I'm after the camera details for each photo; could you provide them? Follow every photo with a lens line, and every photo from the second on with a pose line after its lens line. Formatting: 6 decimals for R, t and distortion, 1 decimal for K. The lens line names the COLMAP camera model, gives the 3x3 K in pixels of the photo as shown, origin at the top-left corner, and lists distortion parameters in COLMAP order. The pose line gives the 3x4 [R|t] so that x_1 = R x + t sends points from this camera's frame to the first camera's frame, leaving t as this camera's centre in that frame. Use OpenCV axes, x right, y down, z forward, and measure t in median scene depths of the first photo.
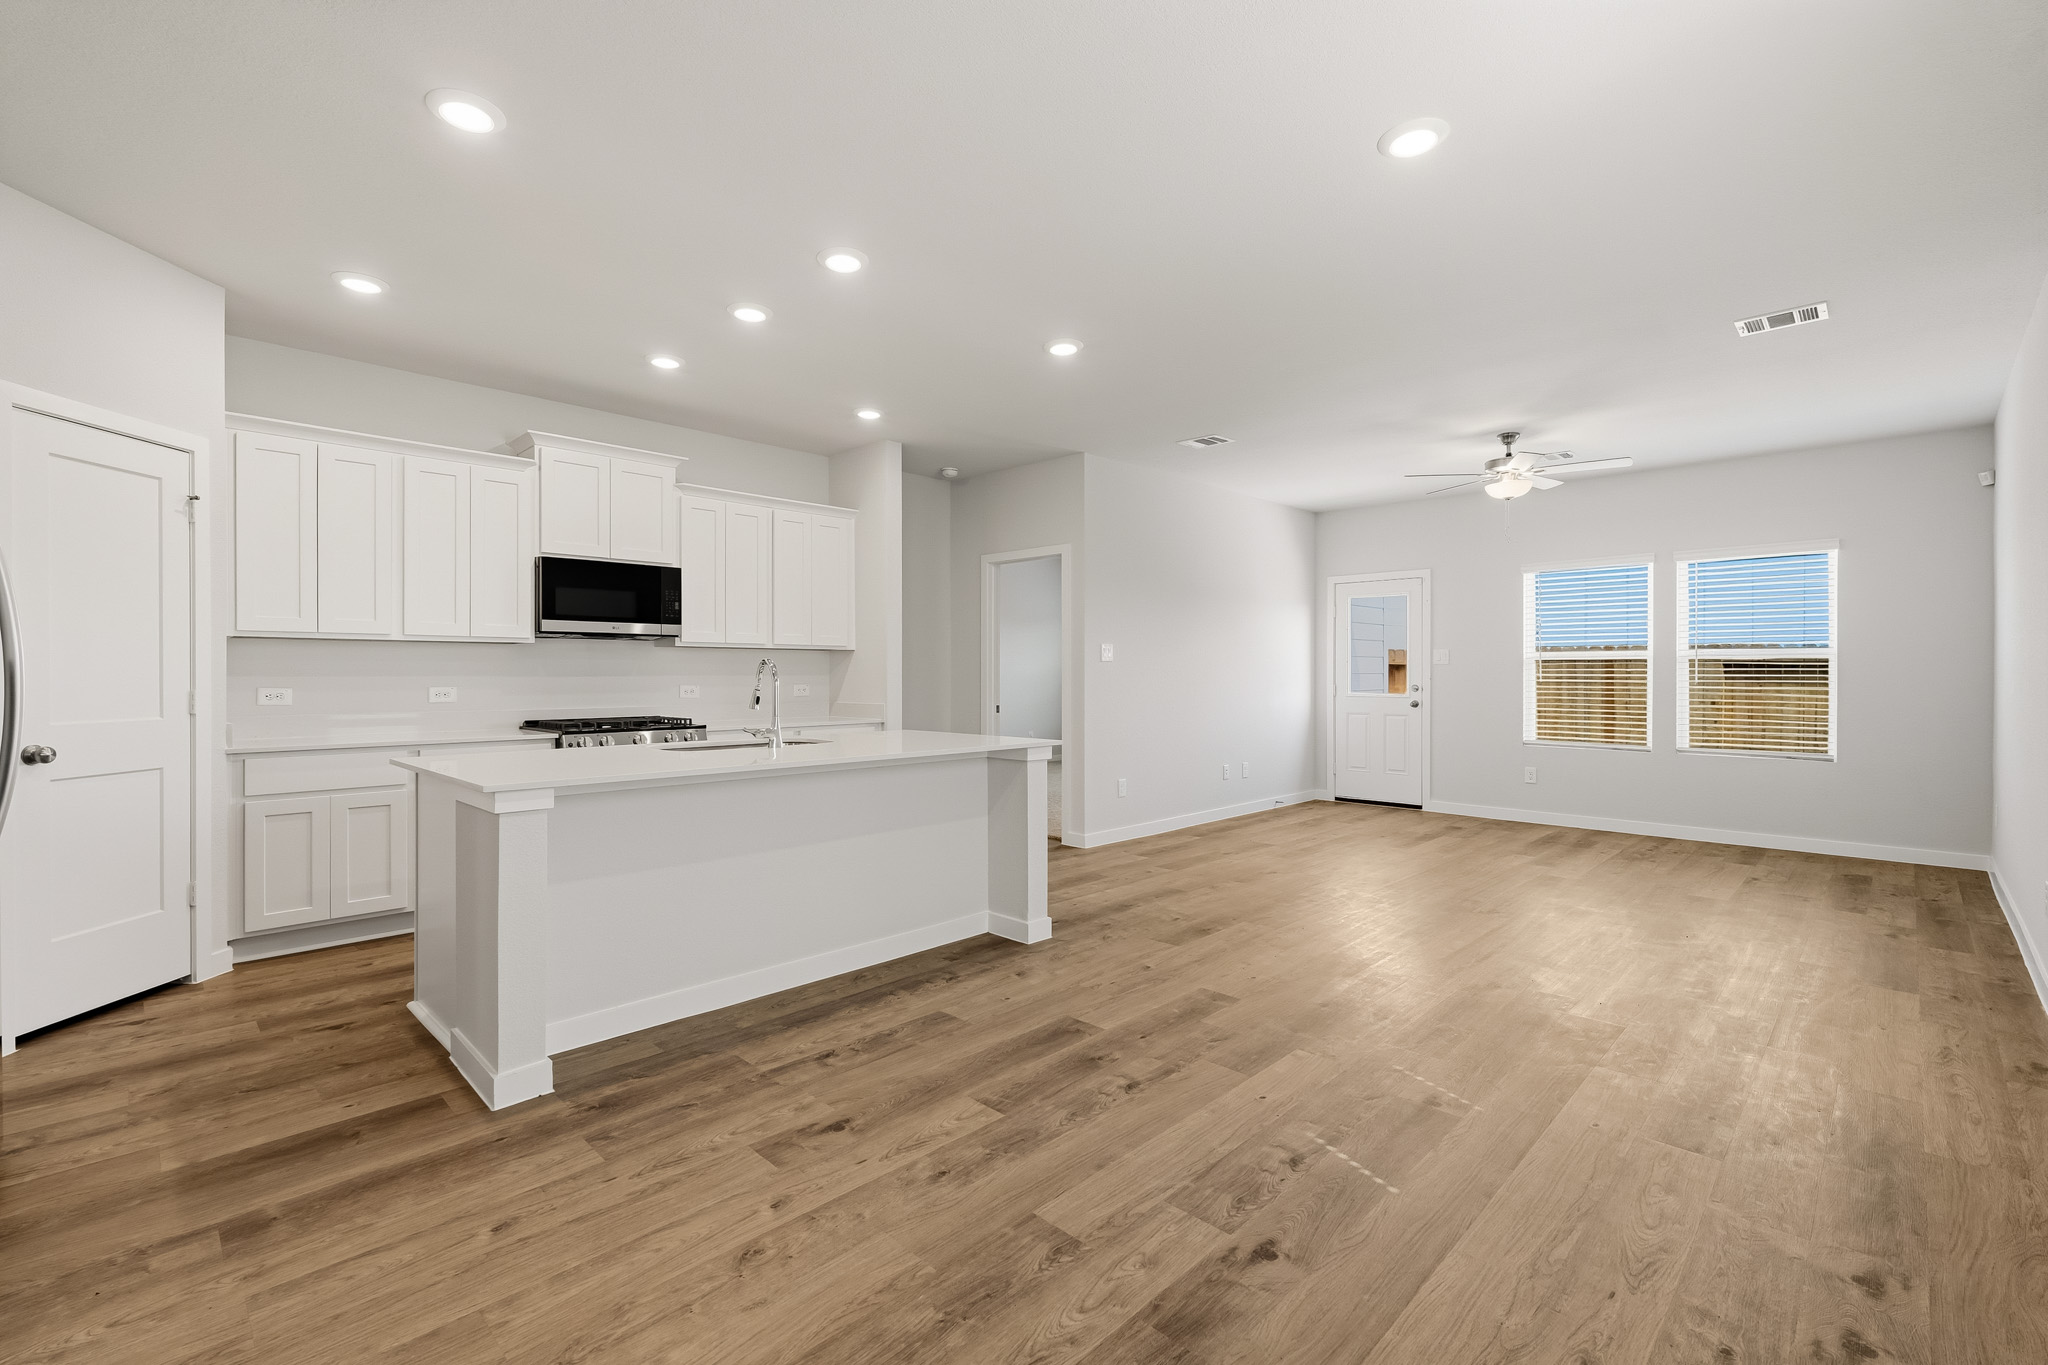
lens RADIAL K [[896.6, 0, 1026.0], [0, 896.6, 665.4], [0, 0, 1]] dist [0.001260, -0.000194]
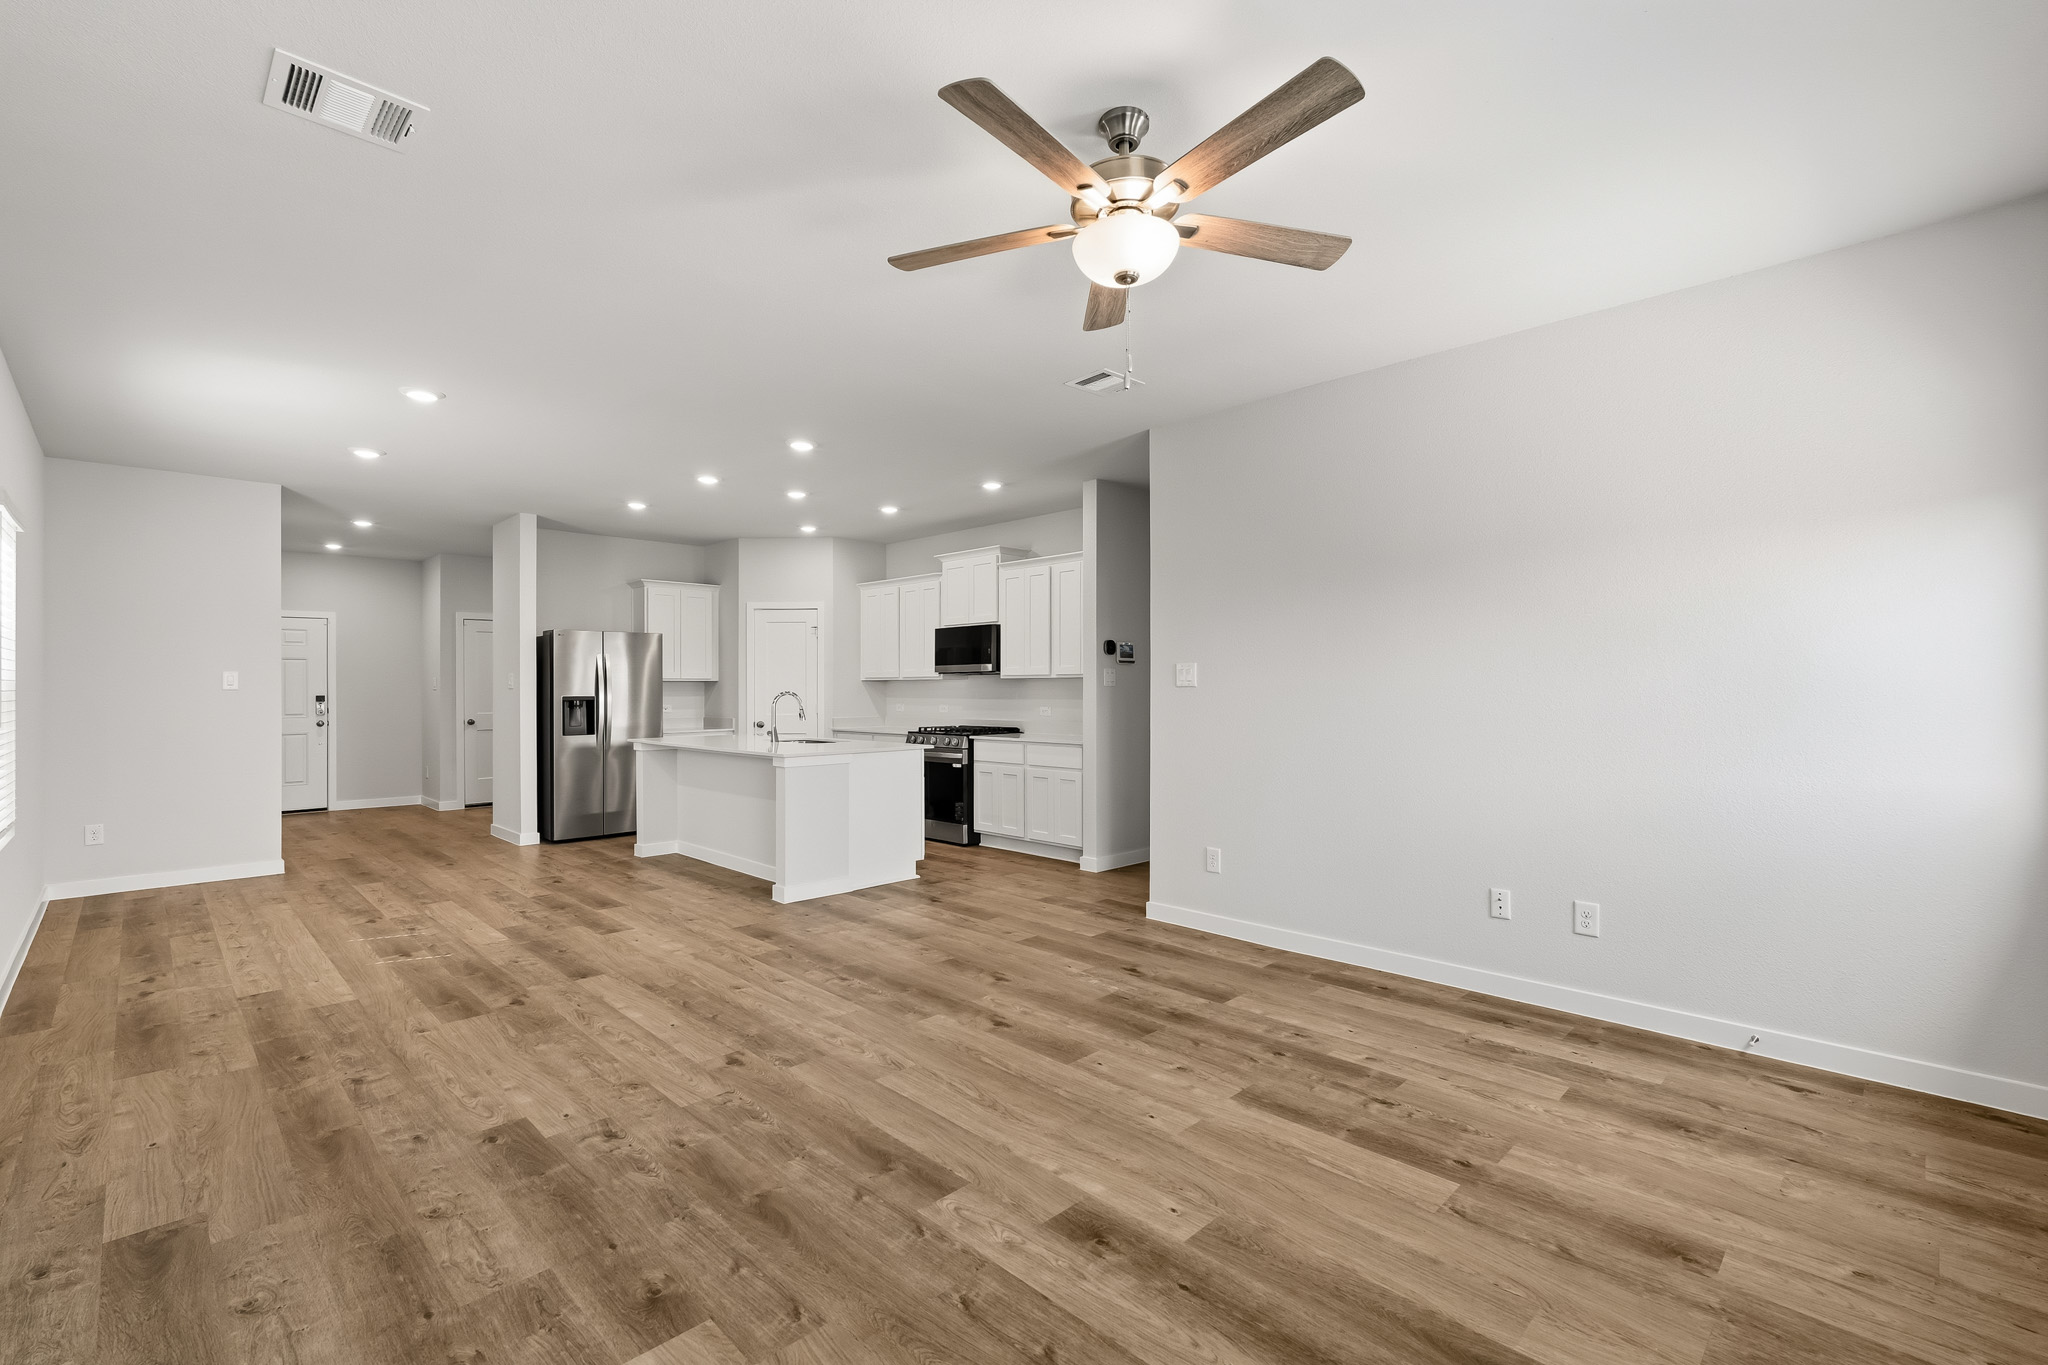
lens RADIAL K [[895.7, 0, 1024.0], [0, 895.7, 682.5], [0, 0, 1]] dist [-0.000398, 0.000217]
pose [[-0.013275, -0.006079, -0.999893, 1.400526], [0.012930, 0.999897, -0.006251, -0.008232], [0.999828, -0.013012, -0.013195, 1.437021]]
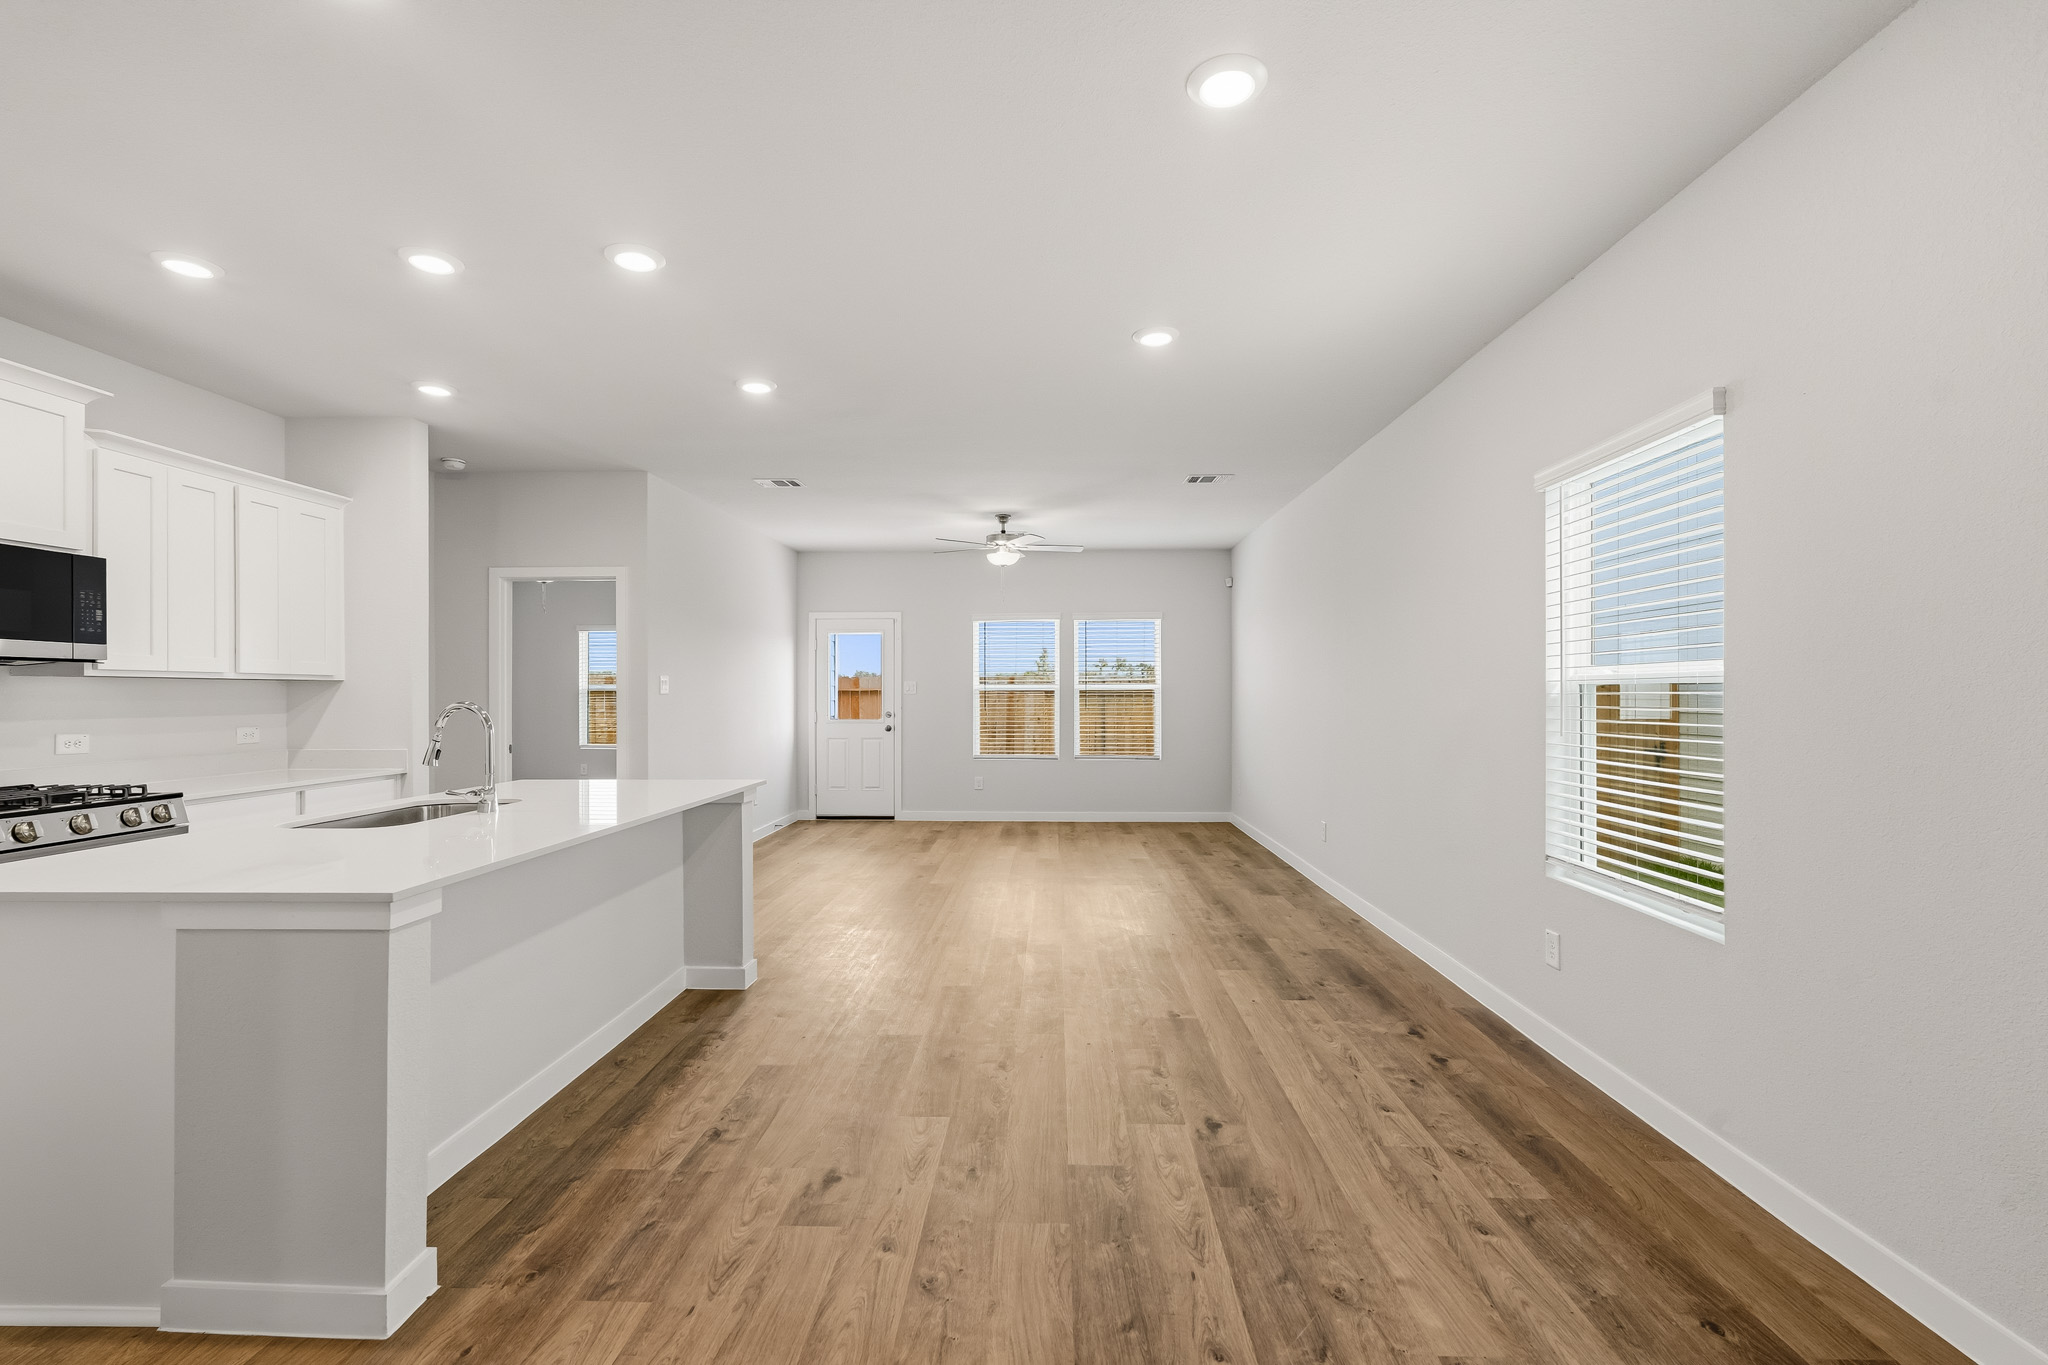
lens RADIAL K [[895.7, 0, 1024.0], [0, 895.7, 682.5], [0, 0, 1]] dist [-0.000398, 0.000217]
pose [[0.735462, 0.007117, 0.677528, -0.449841], [-0.005100, 0.999975, -0.004969, -0.023024], [-0.677547, 0.000199, 0.735480, 0.070954]]
